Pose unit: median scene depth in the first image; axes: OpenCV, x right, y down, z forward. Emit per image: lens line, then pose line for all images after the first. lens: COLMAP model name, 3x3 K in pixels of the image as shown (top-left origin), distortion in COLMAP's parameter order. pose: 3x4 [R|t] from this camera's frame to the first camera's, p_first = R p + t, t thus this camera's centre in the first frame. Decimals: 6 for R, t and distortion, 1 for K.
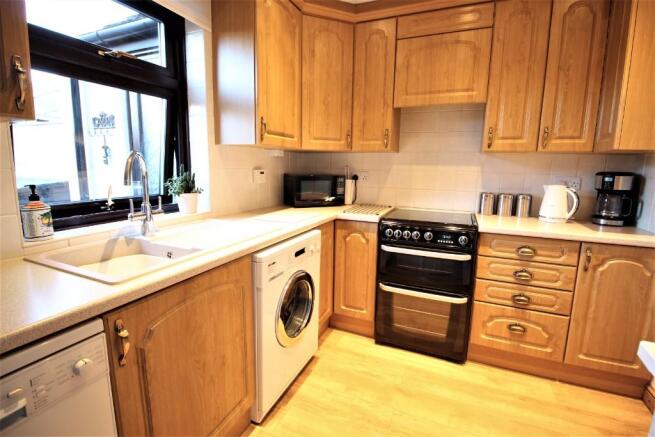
lens RADIAL K [[327.7, 0, 301.7], [0, 327.7, 216.9], [0, 0, 1]] dist [-0.021093, -0.000706]
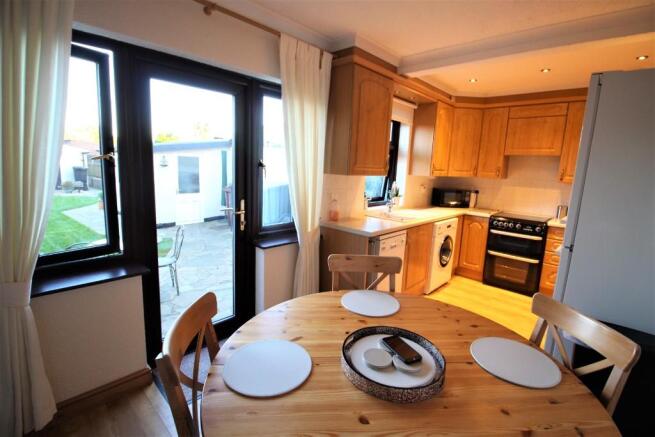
lens RADIAL K [[327.7, 0, 301.7], [0, 327.7, 216.9], [0, 0, 1]] dist [-0.021093, -0.000706]
pose [[0.950537, 0.074335, -0.301585, -0.225272], [-0.075310, 0.997125, 0.008410, 0.078185], [0.301343, 0.014718, 0.953402, -1.091079]]
